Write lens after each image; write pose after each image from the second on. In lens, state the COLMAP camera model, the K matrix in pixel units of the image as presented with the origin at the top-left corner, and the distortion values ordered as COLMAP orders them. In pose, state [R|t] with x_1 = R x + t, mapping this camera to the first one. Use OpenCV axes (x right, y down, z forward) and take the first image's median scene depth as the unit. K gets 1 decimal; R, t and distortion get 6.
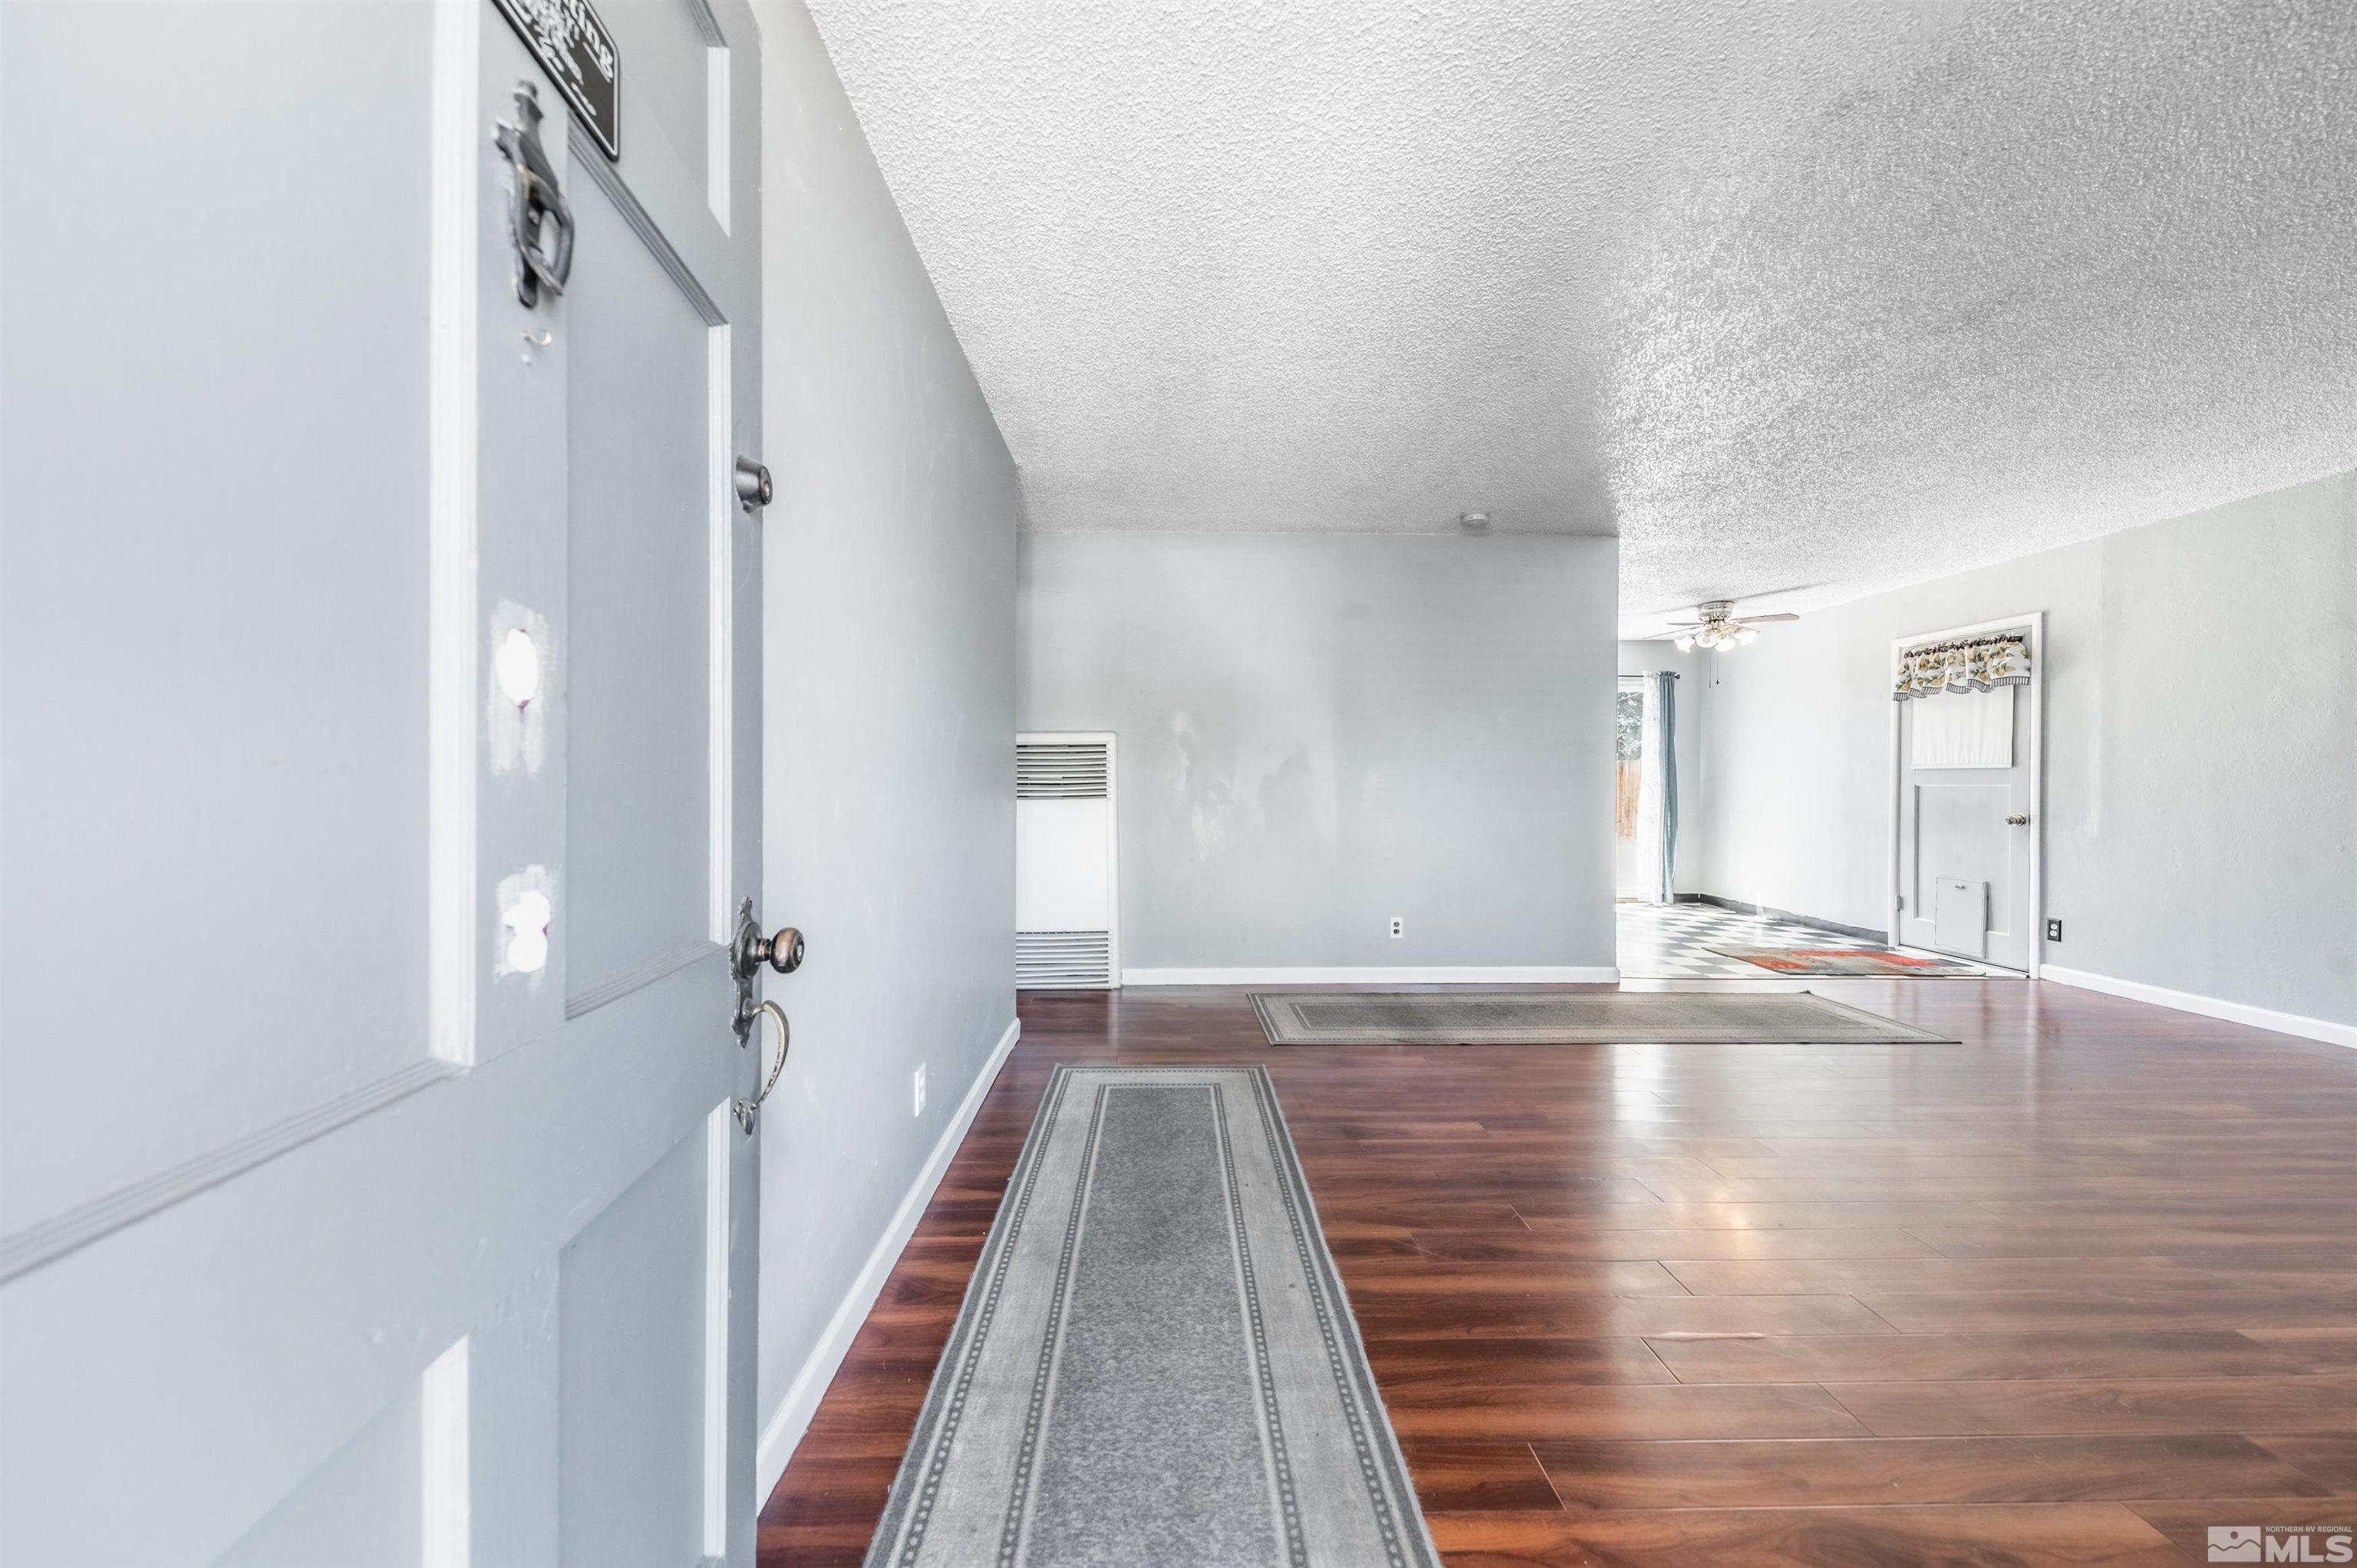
lens RADIAL K [[814.6, 0, 1177.2], [0, 814.6, 784.7], [0, 0, 1]] dist [0.013808, -0.004185]
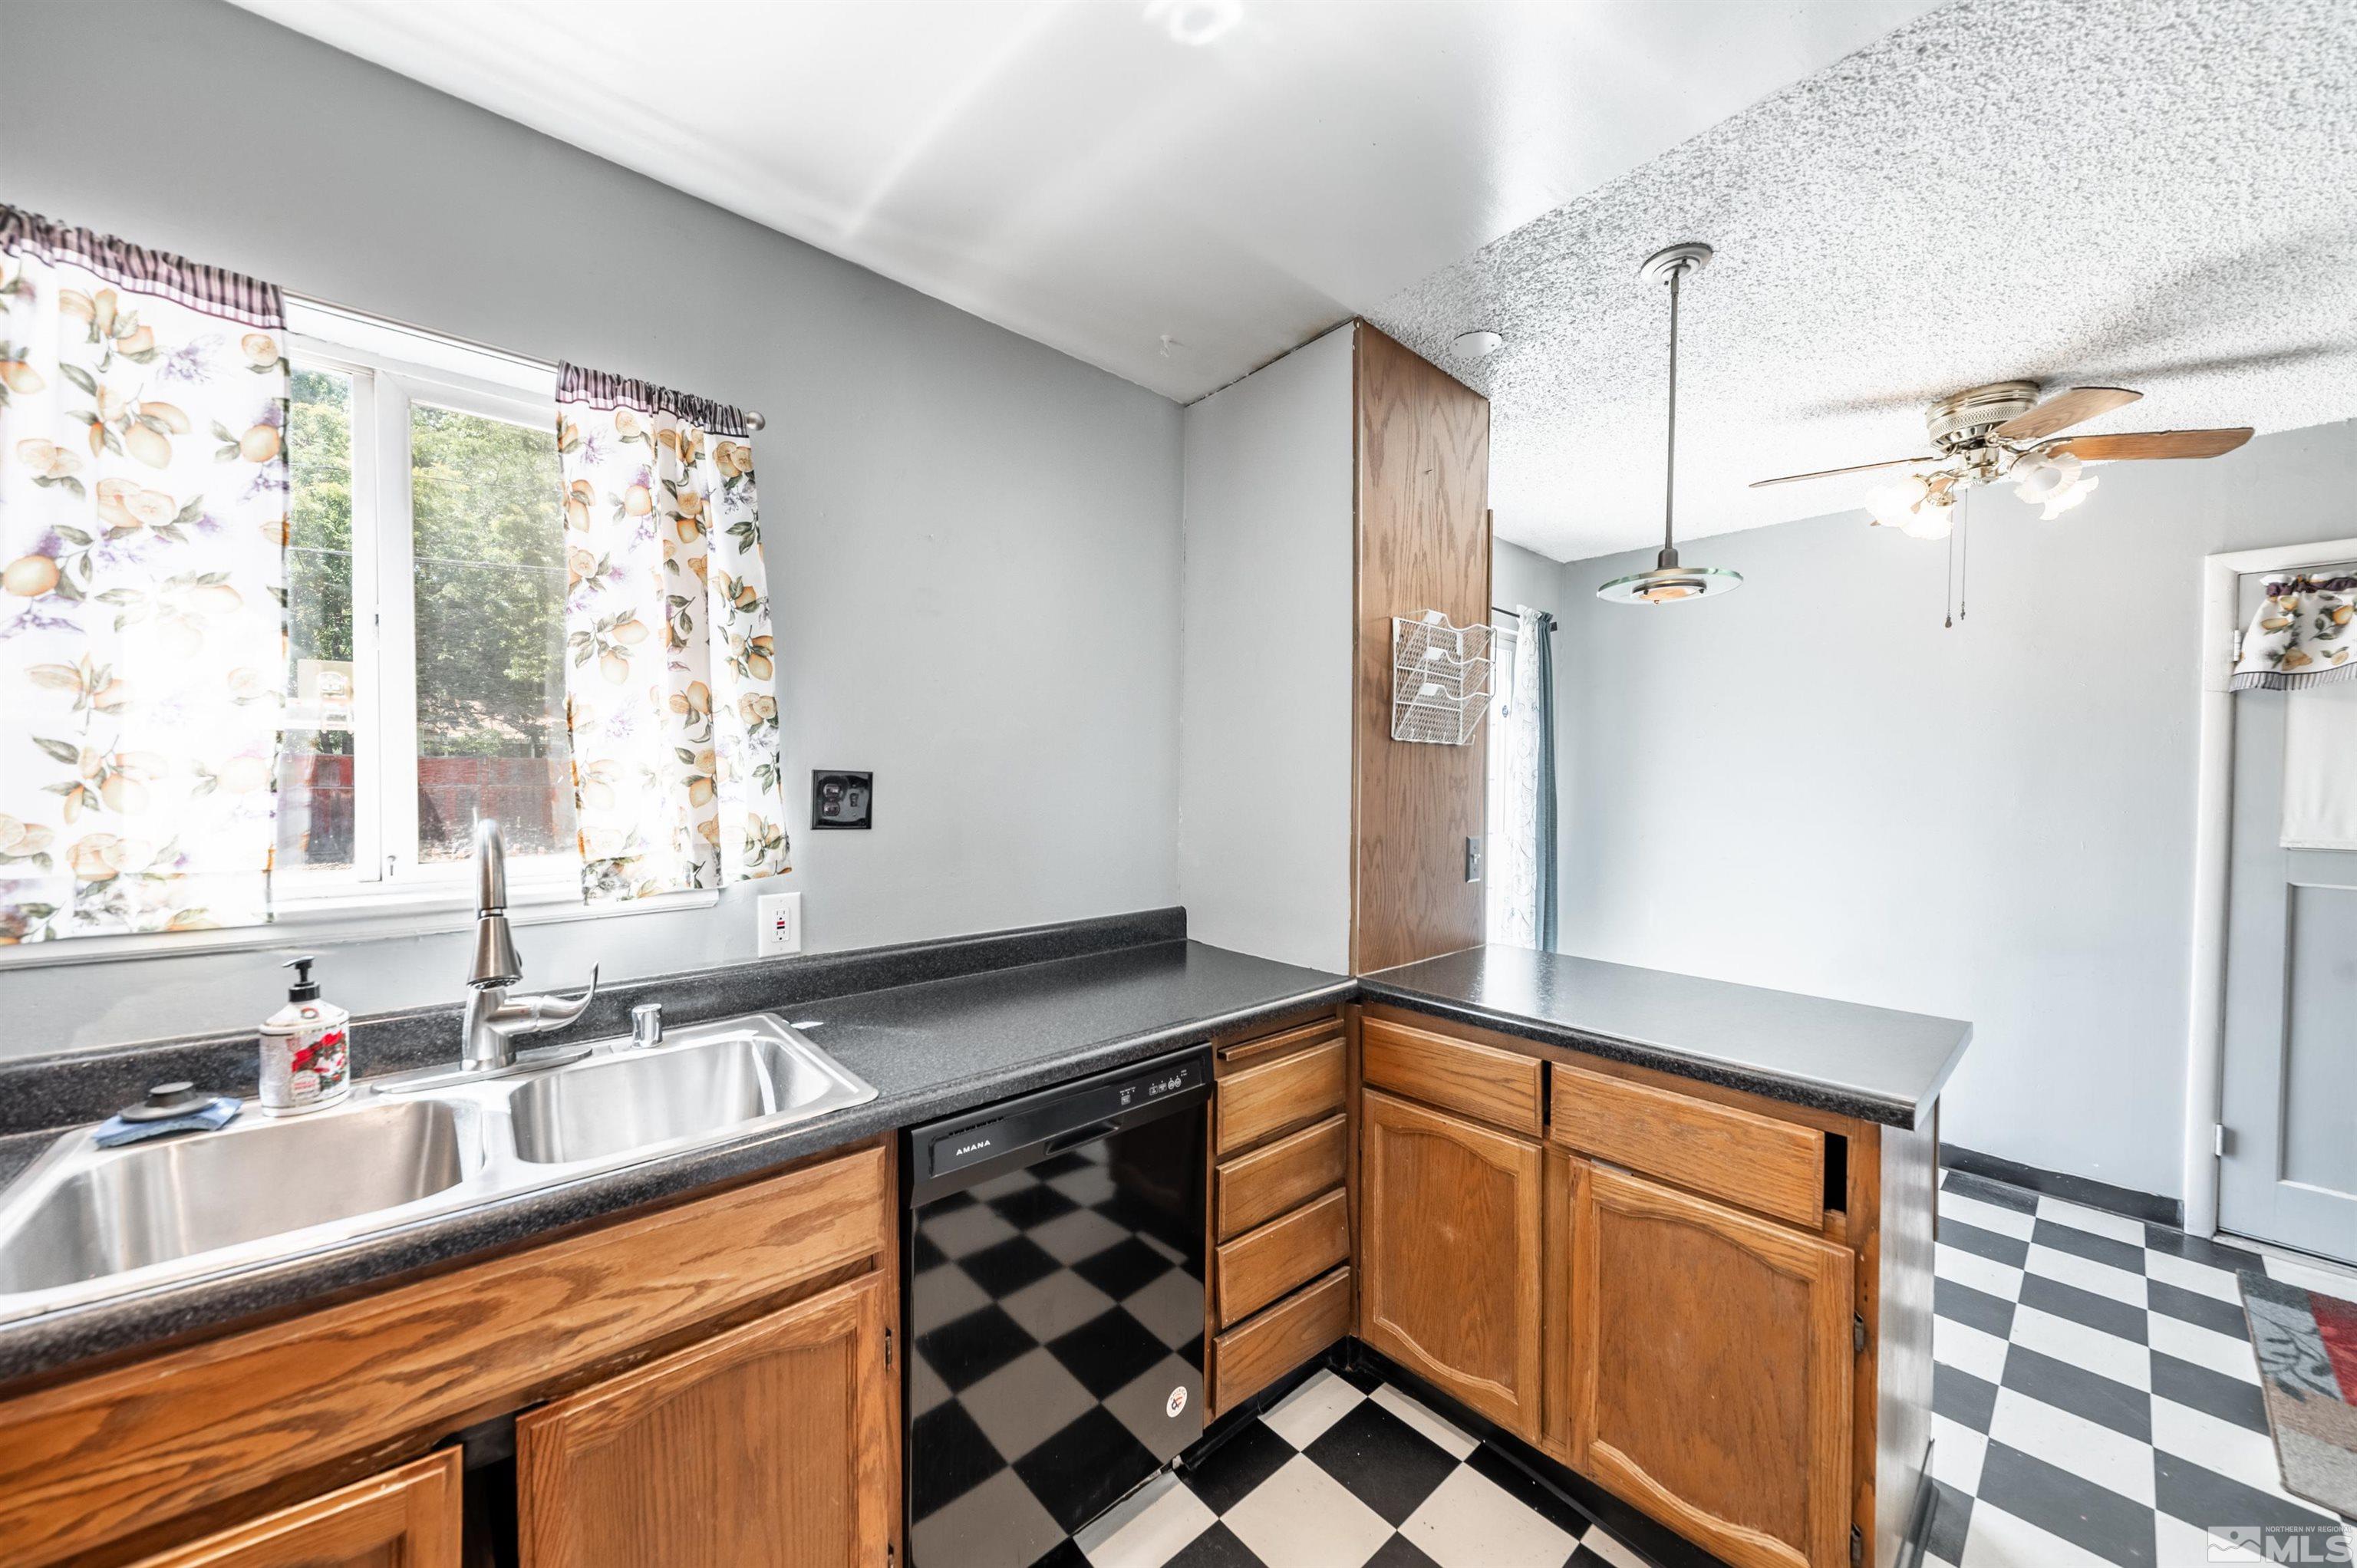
lens RADIAL K [[819.7, 0, 1178.5], [0, 819.7, 784.0], [0, 0, 1]] dist [0.013160, -0.003969]
pose [[0.768188, 0.002196, 0.640220, 0.181580], [-0.011092, 0.999890, 0.009881, -0.062145], [-0.640128, -0.014692, 0.768128, 1.265451]]
